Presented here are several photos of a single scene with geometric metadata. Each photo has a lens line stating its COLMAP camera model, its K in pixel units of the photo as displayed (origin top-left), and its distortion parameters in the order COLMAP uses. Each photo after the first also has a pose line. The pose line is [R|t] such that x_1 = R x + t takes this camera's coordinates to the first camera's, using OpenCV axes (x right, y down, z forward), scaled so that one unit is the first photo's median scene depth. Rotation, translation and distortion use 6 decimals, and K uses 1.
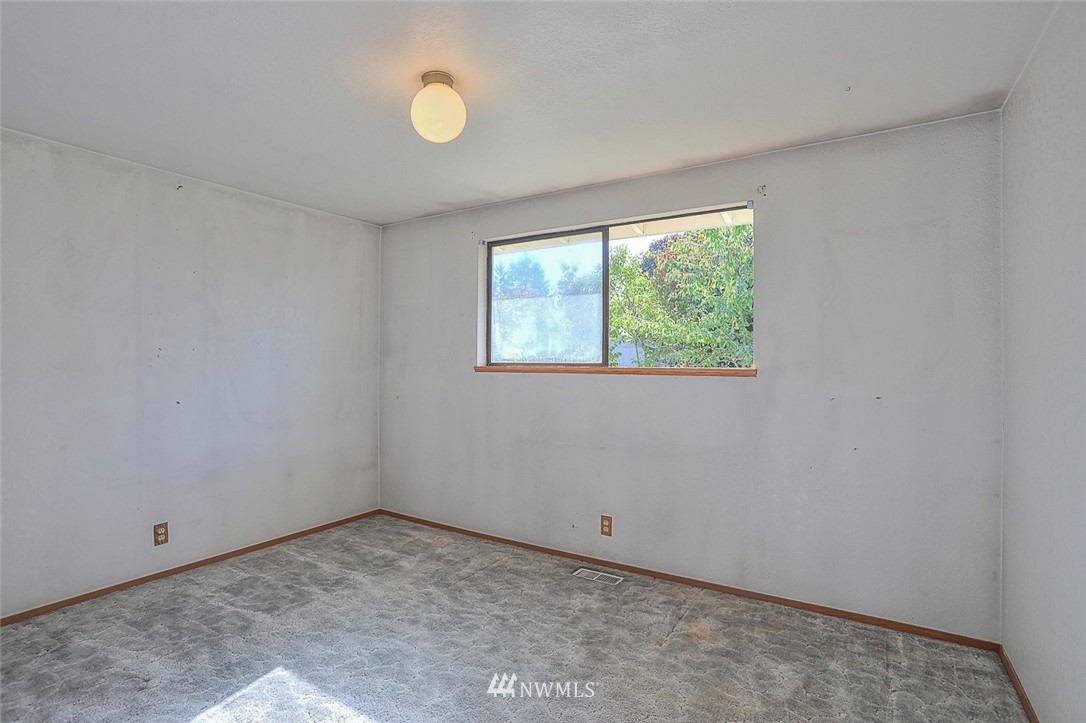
lens RADIAL K [[533.0, 0, 536.6], [0, 533.0, 354.0], [0, 0, 1]] dist [-0.075173, 0.034231]
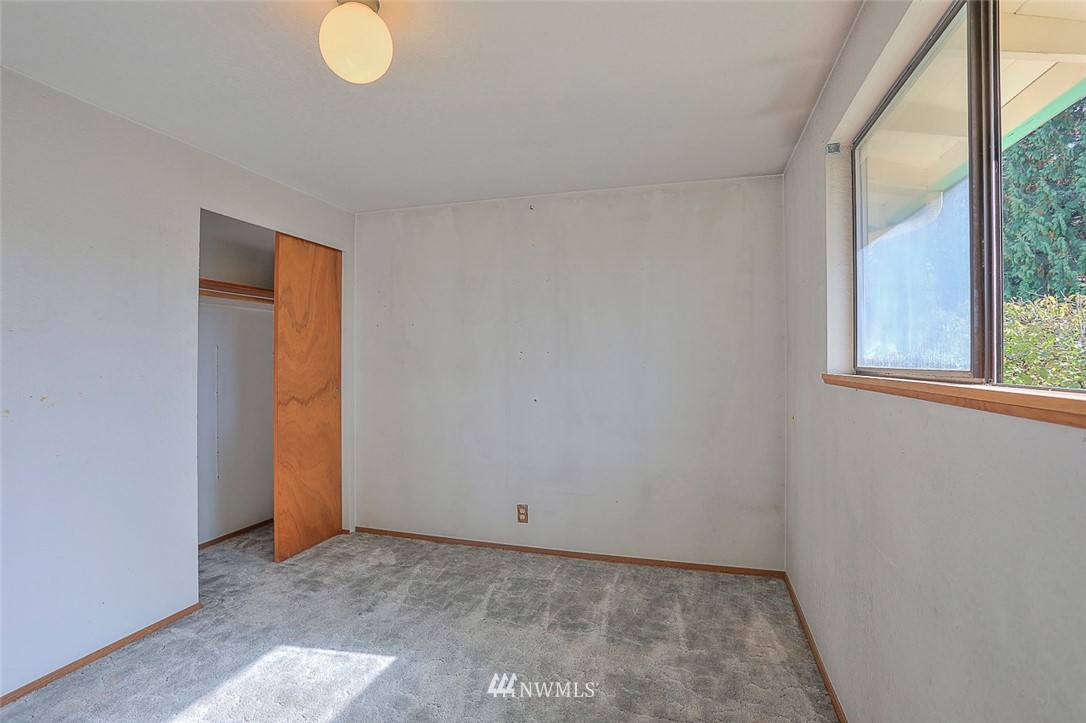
lens RADIAL K [[533.0, 0, 536.6], [0, 533.0, 354.0], [0, 0, 1]] dist [-0.075173, 0.034231]
pose [[0.272212, -0.012123, -0.962161, 0.393649], [0.009940, 0.999903, -0.009786, 0.005444], [0.962186, -0.006900, 0.272306, 0.666780]]
